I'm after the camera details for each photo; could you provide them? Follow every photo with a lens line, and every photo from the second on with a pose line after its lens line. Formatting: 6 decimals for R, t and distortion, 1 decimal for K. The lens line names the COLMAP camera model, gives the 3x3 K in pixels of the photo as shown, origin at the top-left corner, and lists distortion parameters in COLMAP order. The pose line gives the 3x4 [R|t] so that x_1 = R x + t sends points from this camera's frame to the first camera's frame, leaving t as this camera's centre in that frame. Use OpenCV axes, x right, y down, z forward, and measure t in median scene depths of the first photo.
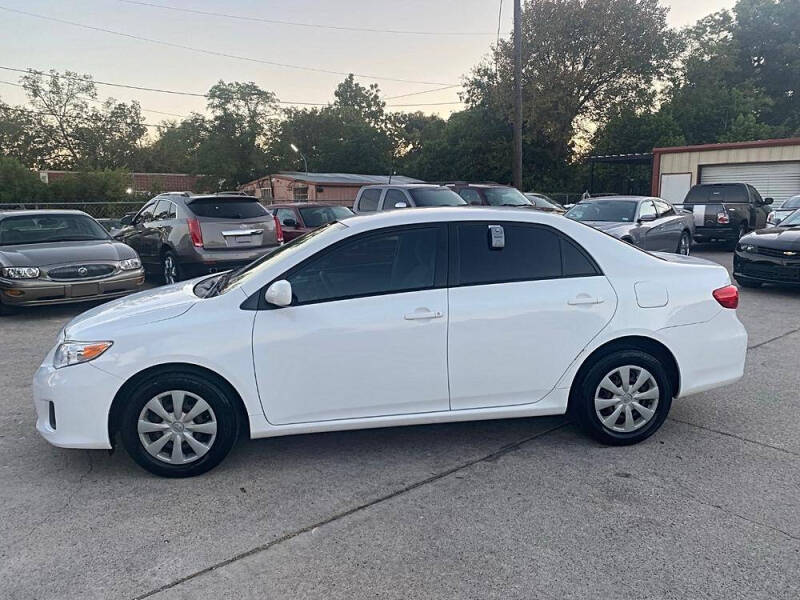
lens RADIAL K [[611.1, 0, 391.9], [0, 611.1, 296.7], [0, 0, 1]] dist [0.032791, -0.038967]
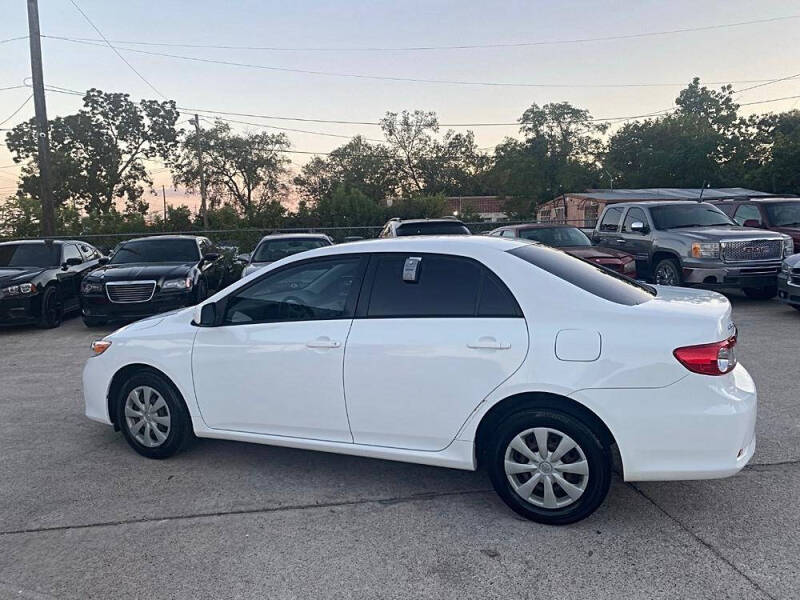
lens RADIAL K [[611.1, 0, 391.9], [0, 611.1, 296.7], [0, 0, 1]] dist [0.032791, -0.038967]
pose [[0.851762, 0.051370, -0.521405, 0.105669], [-0.066898, 0.997699, -0.010988, -0.007075], [0.519641, 0.044240, 0.853239, 0.028827]]
